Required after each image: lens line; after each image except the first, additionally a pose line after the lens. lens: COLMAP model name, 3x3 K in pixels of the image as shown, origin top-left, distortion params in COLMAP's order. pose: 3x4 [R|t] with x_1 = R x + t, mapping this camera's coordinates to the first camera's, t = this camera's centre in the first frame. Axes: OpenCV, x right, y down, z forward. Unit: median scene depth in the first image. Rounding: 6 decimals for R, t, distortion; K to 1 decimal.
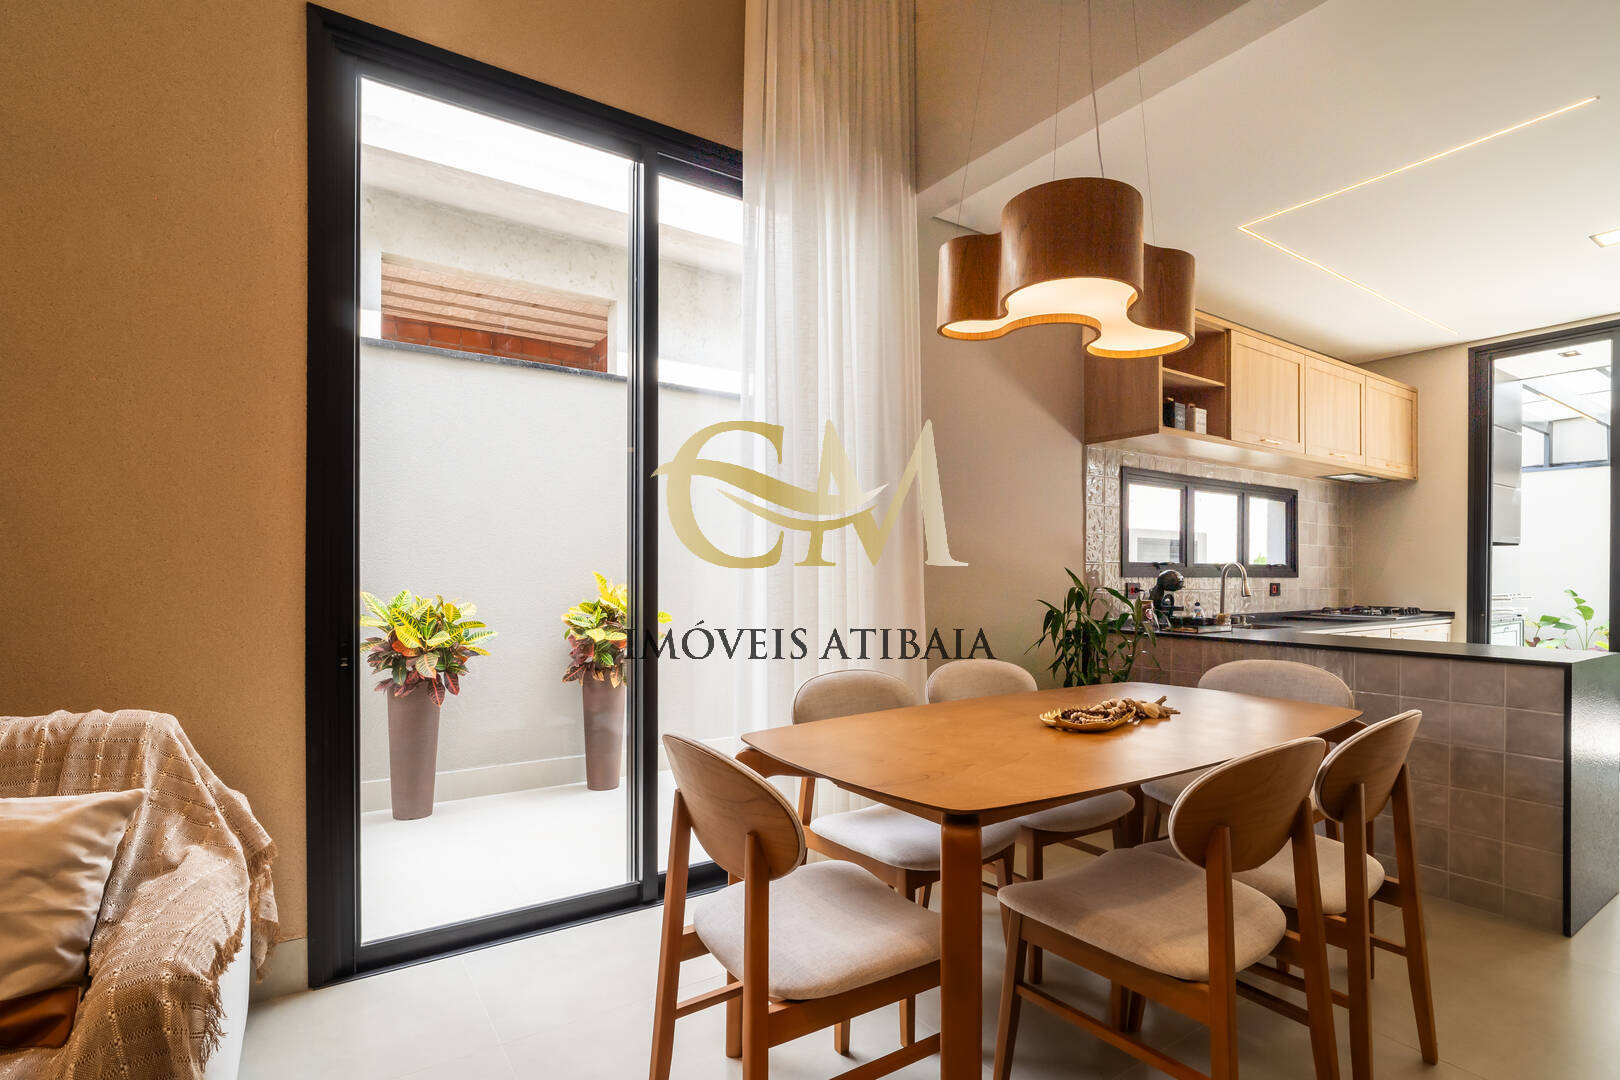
lens RADIAL K [[782.8, 0, 820.1], [0, 782.8, 576.3], [0, 0, 1]] dist [-0.021076, 0.014424]
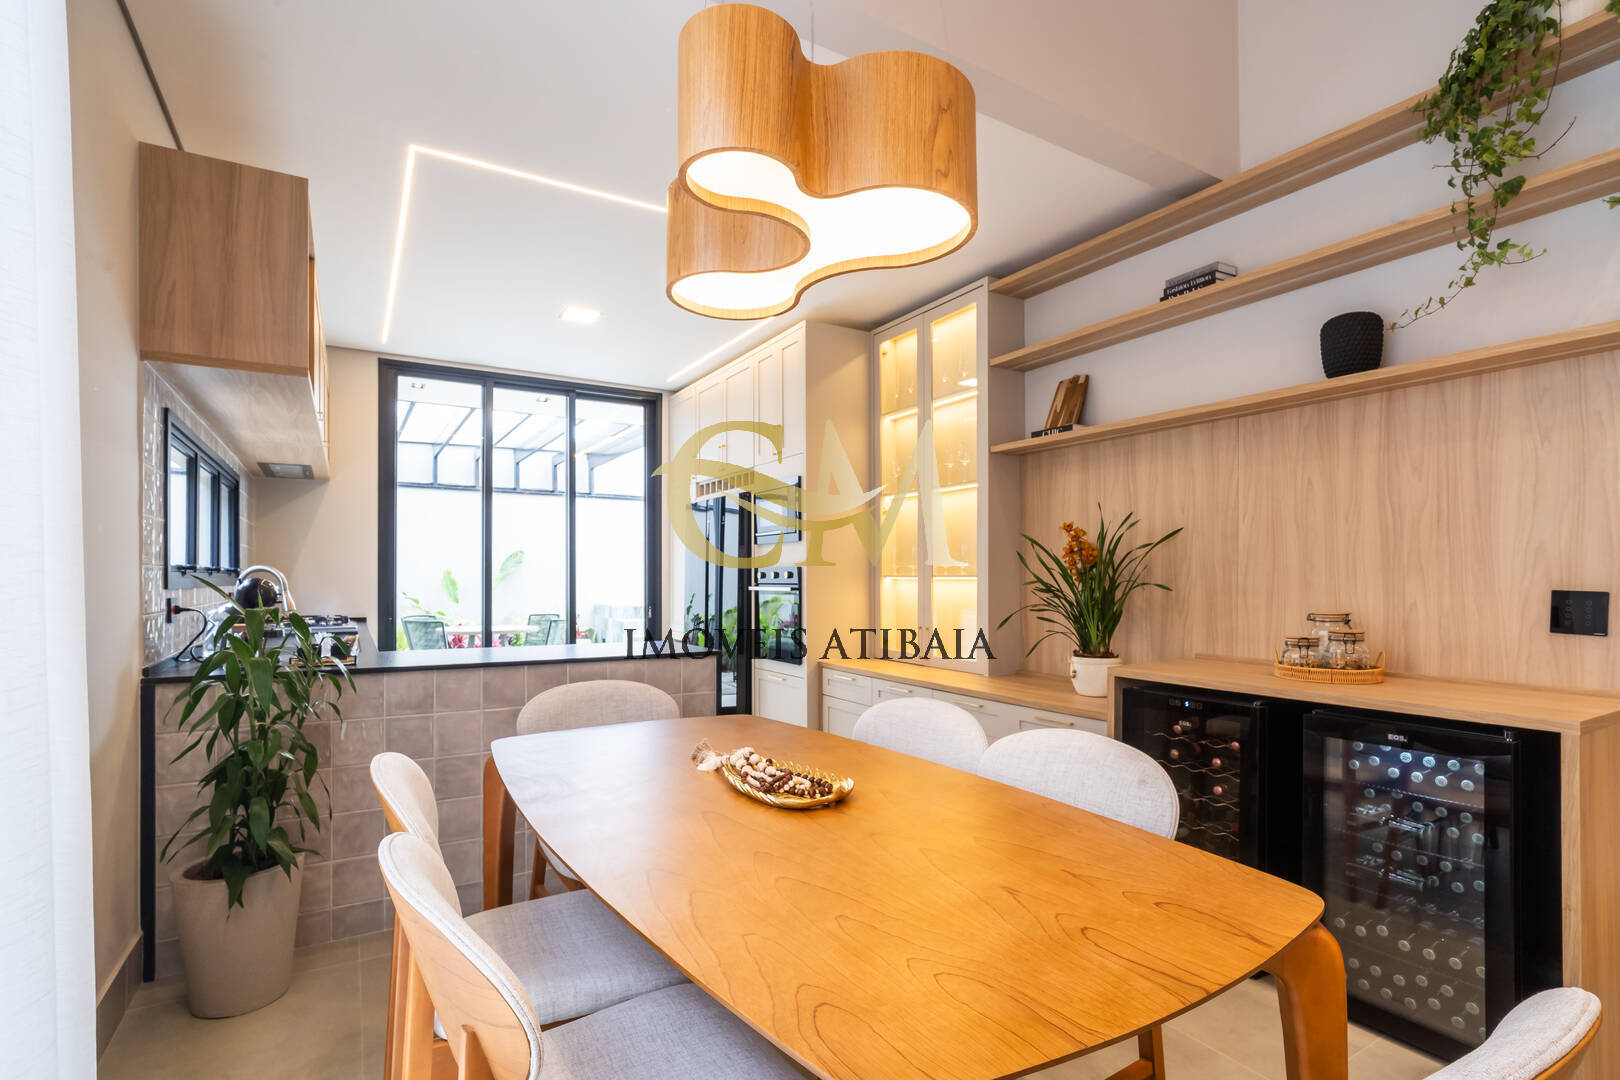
lens RADIAL K [[782.8, 0, 820.1], [0, 782.8, 576.3], [0, 0, 1]] dist [-0.021076, 0.014424]
pose [[0.053411, -0.000306, 0.998573, -0.187354], [0.001150, 0.999999, 0.000245, -0.008172], [-0.998572, 0.001135, 0.053412, 0.436837]]
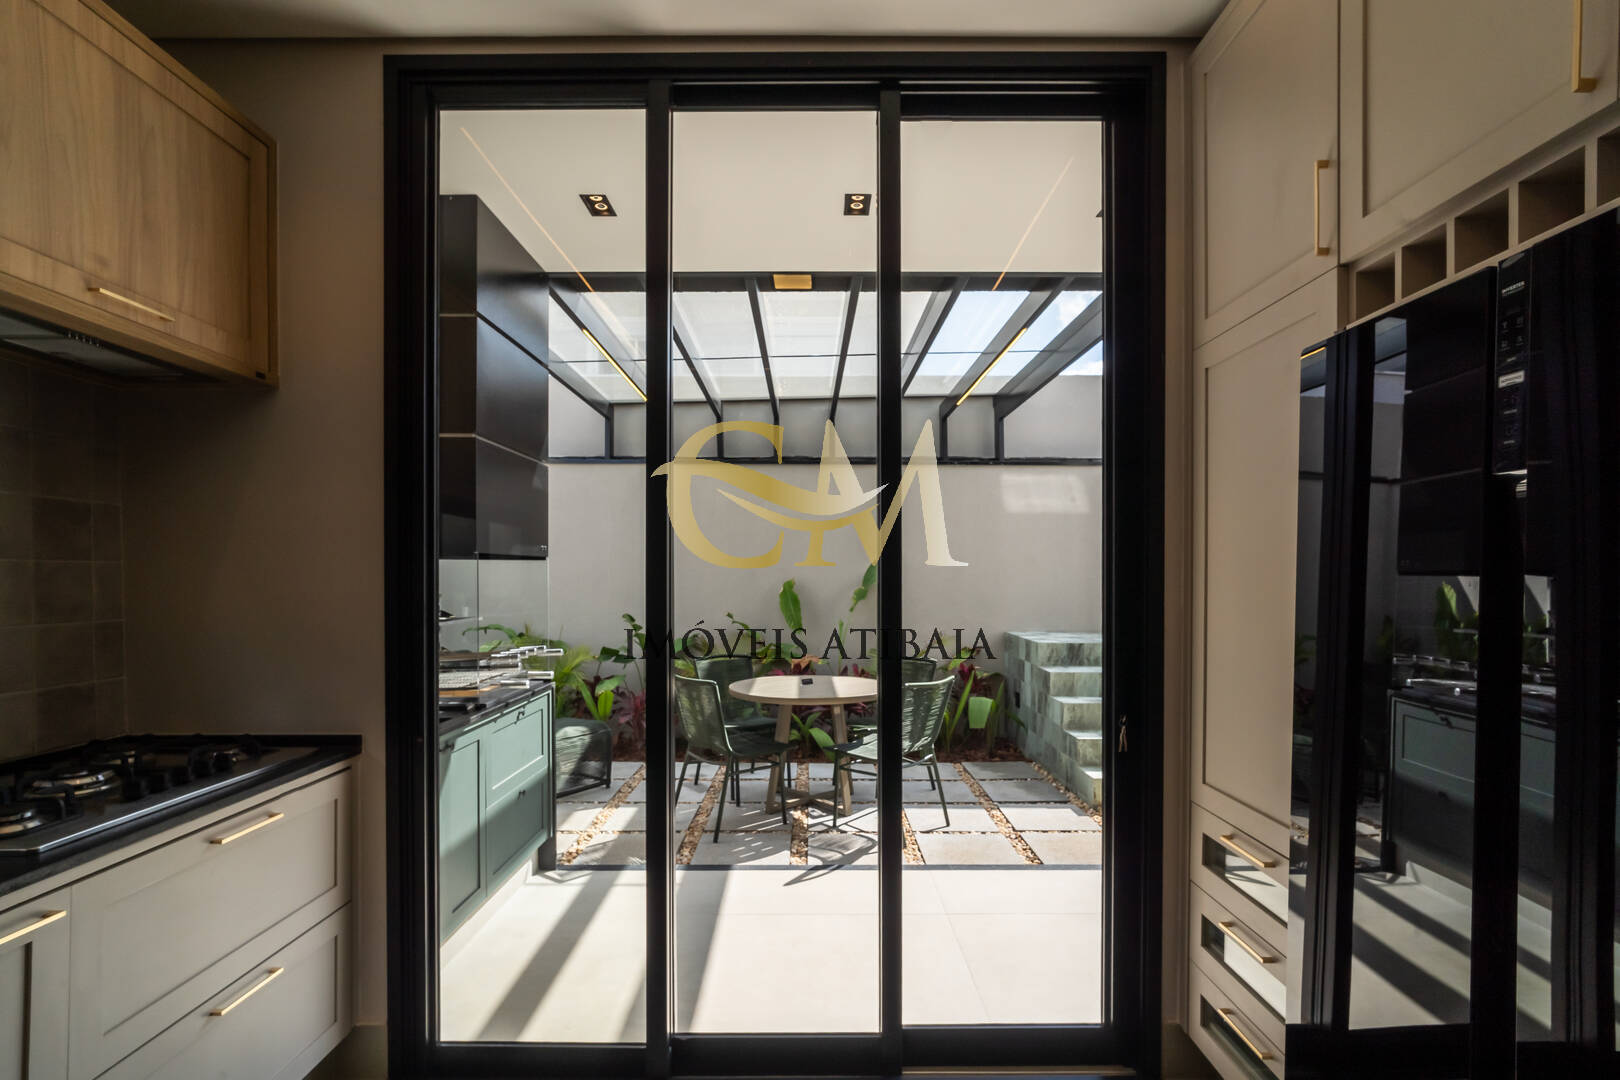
lens RADIAL K [[776.5, 0, 806.2], [0, 776.5, 571.4], [0, 0, 1]] dist [-0.015582, 0.001265]
pose [[0.570461, -0.002858, 0.821319, 0.761149], [0.007230, 0.999973, -0.001542, -0.041370], [-0.821293, 0.006818, 0.570466, 0.725859]]
